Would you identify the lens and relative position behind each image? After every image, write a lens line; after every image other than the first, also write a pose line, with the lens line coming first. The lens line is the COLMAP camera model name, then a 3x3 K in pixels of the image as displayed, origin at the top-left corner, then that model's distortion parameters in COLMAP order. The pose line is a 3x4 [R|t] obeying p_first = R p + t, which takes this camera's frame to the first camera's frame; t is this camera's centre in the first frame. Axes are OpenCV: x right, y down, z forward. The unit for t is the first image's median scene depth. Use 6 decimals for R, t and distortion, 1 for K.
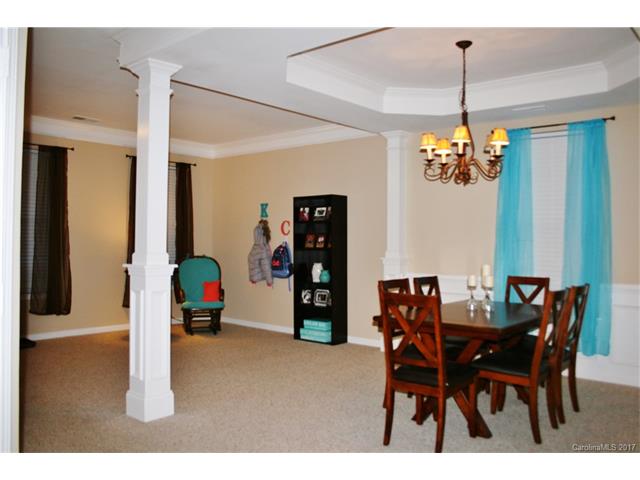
lens RADIAL K [[551.9, 0, 318.5], [0, 551.9, 244.5], [0, 0, 1]] dist [-0.096382, 0.046354]
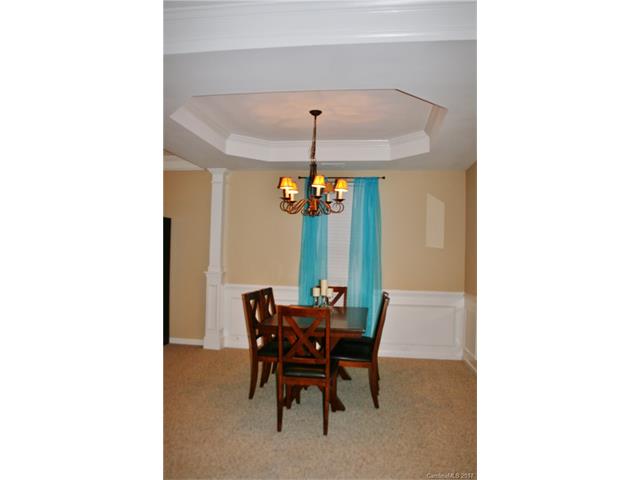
lens RADIAL K [[420.7, 0, 327.1], [0, 420.7, 245.5], [0, 0, 1]] dist [-0.079227, -0.000001]
pose [[0.843909, 0.022613, 0.536009, -0.199689], [-0.010846, 0.999626, -0.025095, -0.016998], [-0.536376, 0.015365, 0.843839, 0.108064]]
